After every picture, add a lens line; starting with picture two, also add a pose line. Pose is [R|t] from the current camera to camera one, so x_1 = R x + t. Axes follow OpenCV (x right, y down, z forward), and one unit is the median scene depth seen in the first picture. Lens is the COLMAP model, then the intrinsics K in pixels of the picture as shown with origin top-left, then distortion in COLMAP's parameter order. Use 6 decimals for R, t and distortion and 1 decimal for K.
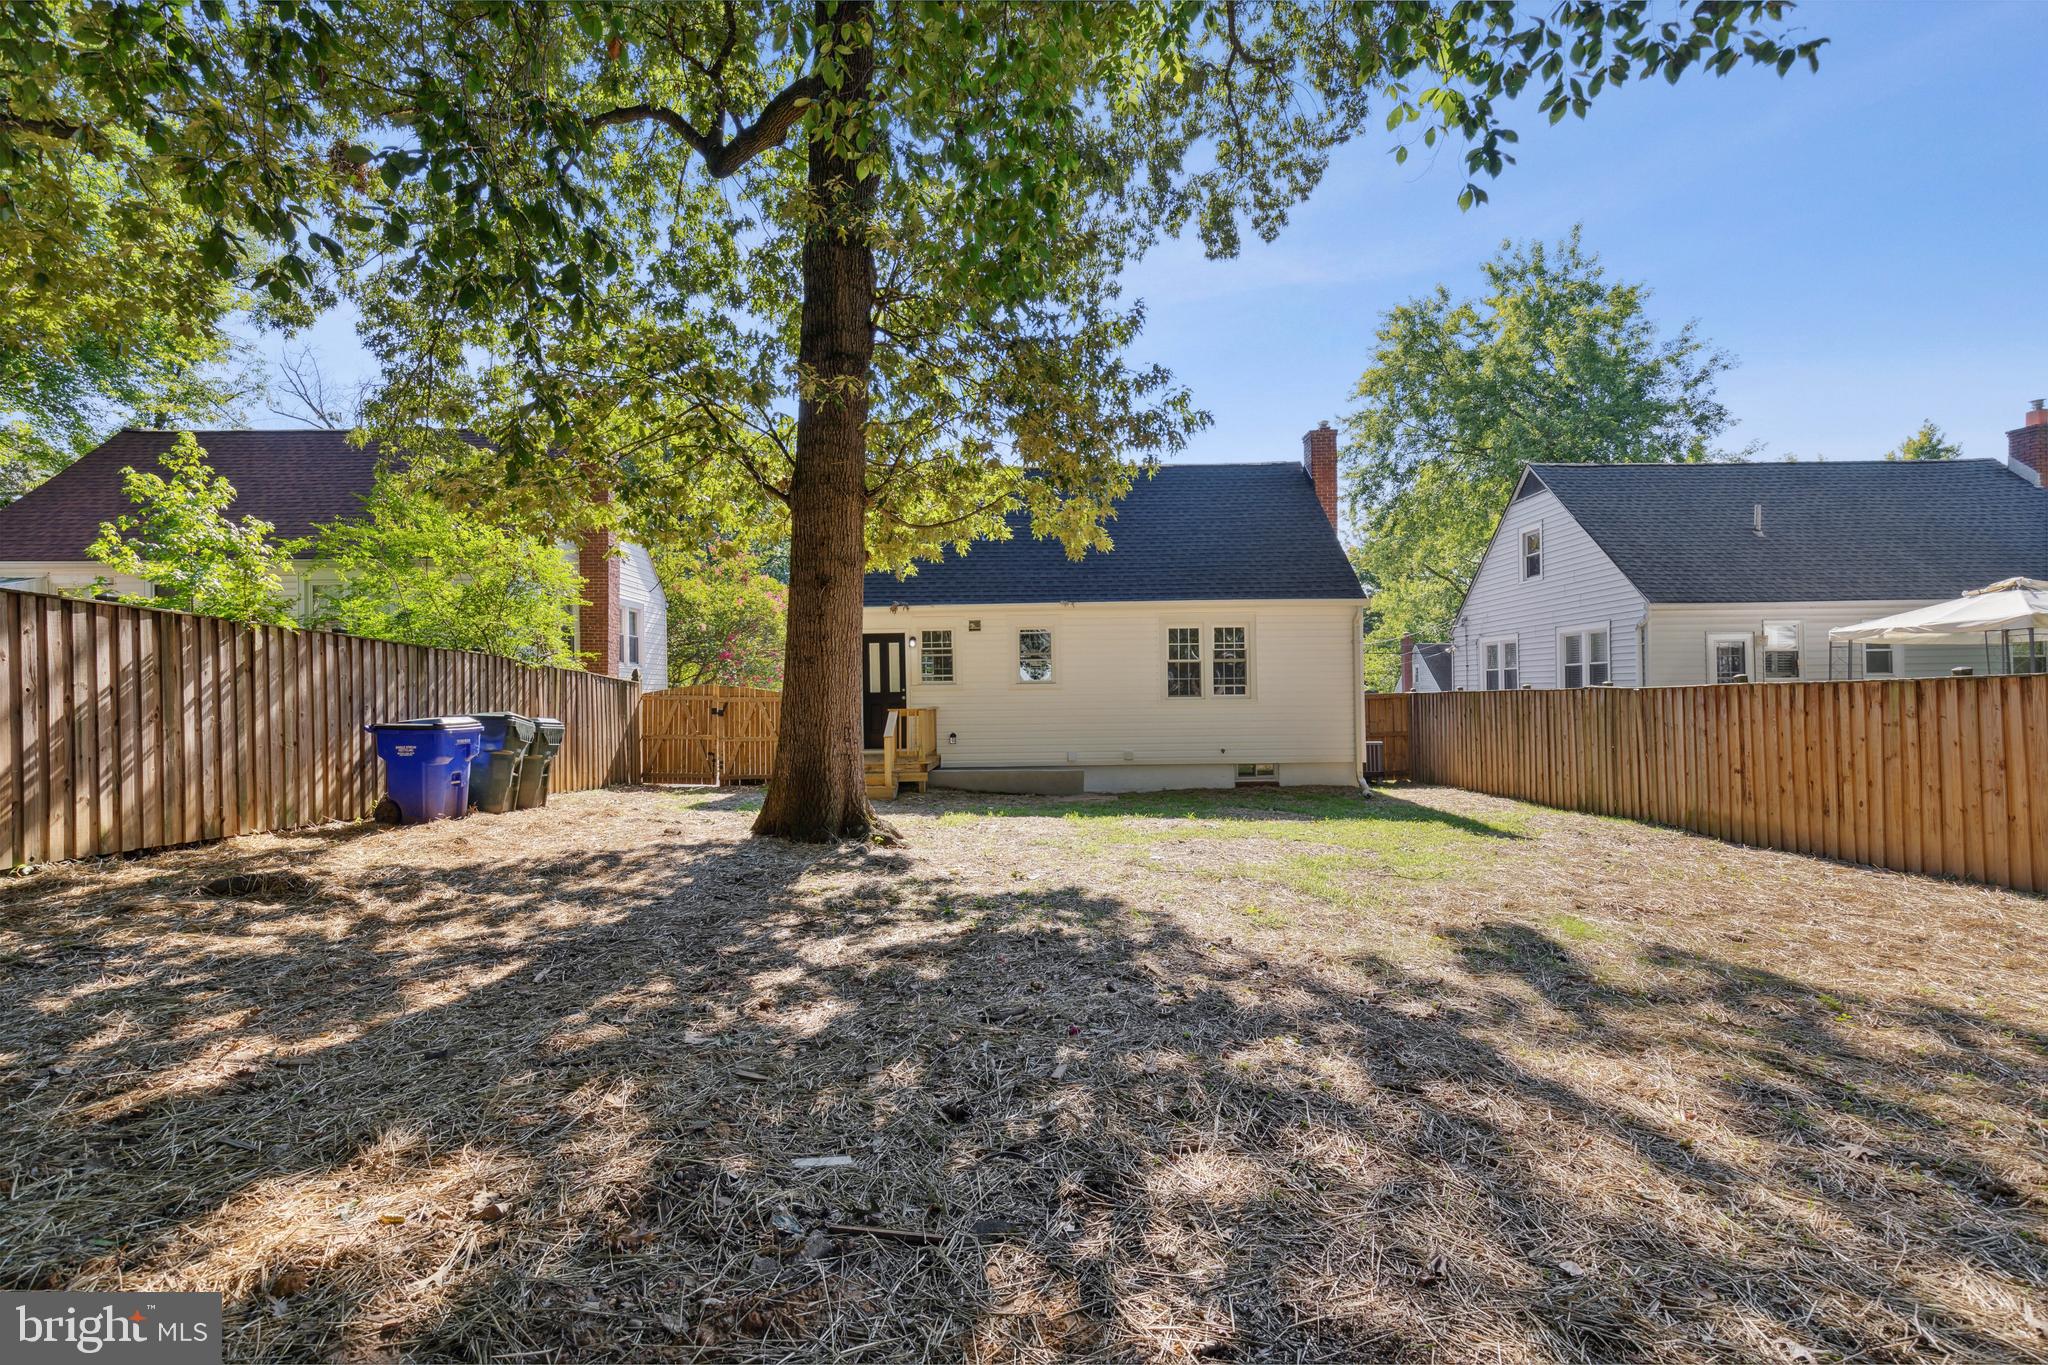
lens RADIAL K [[890.9, 0, 1023.1], [0, 890.9, 720.6], [0, 0, 1]] dist [0.002910, -0.000302]
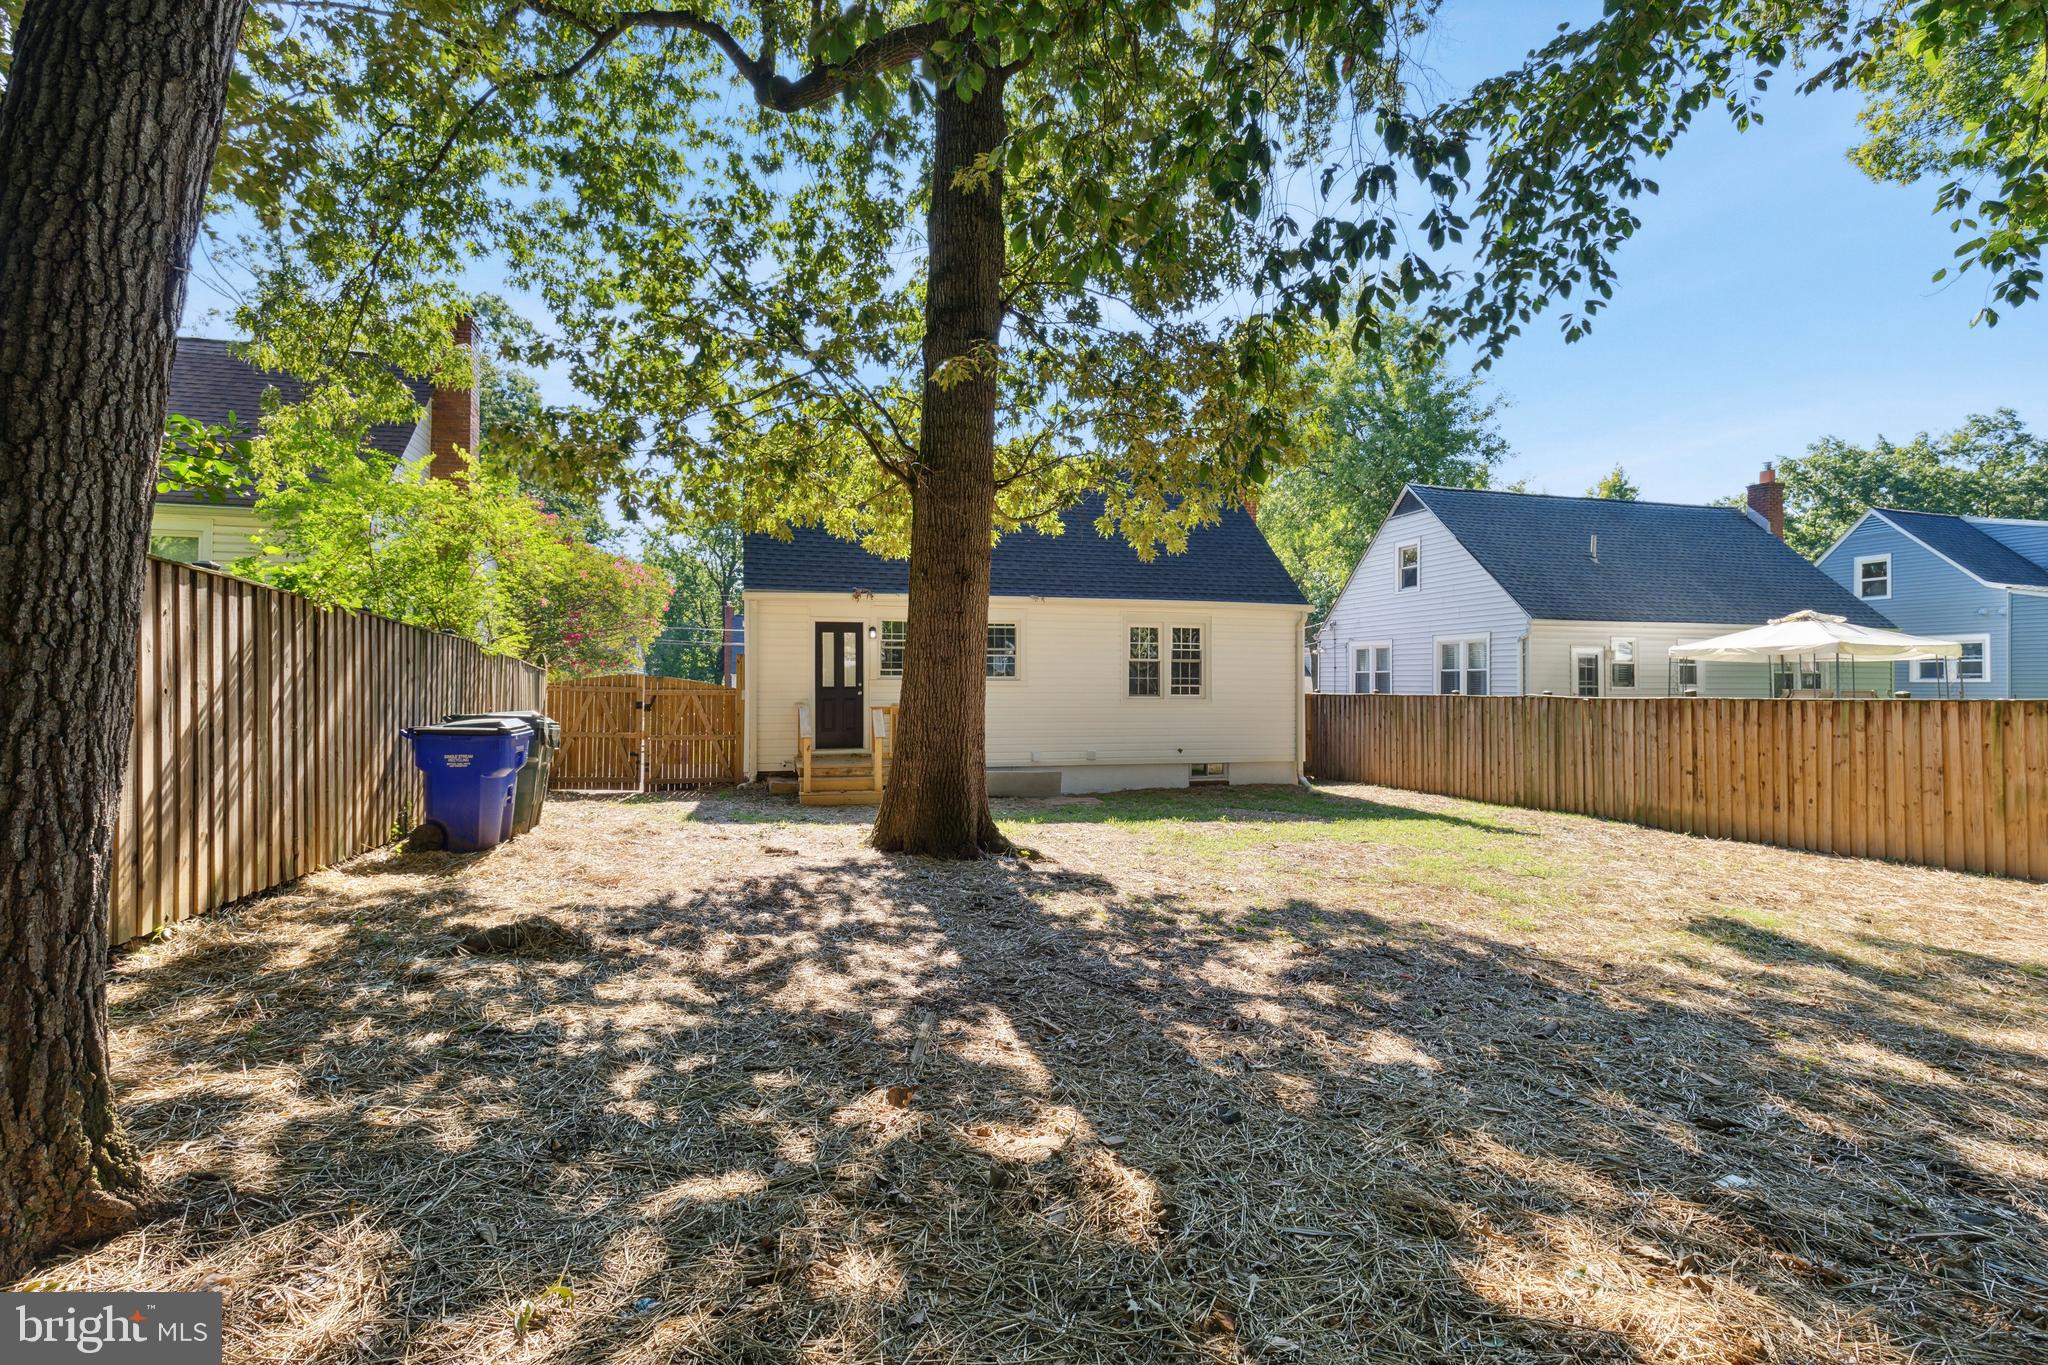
lens RADIAL K [[938.3, 0, 1010.8], [0, 938.3, 706.3], [0, 0, 1]] dist [0.001400, -0.000964]
pose [[0.967003, 0.011454, 0.254508, -0.230304], [-0.010874, 0.999934, -0.003689, -0.009929], [-0.254533, 0.000800, 0.967064, 0.024224]]
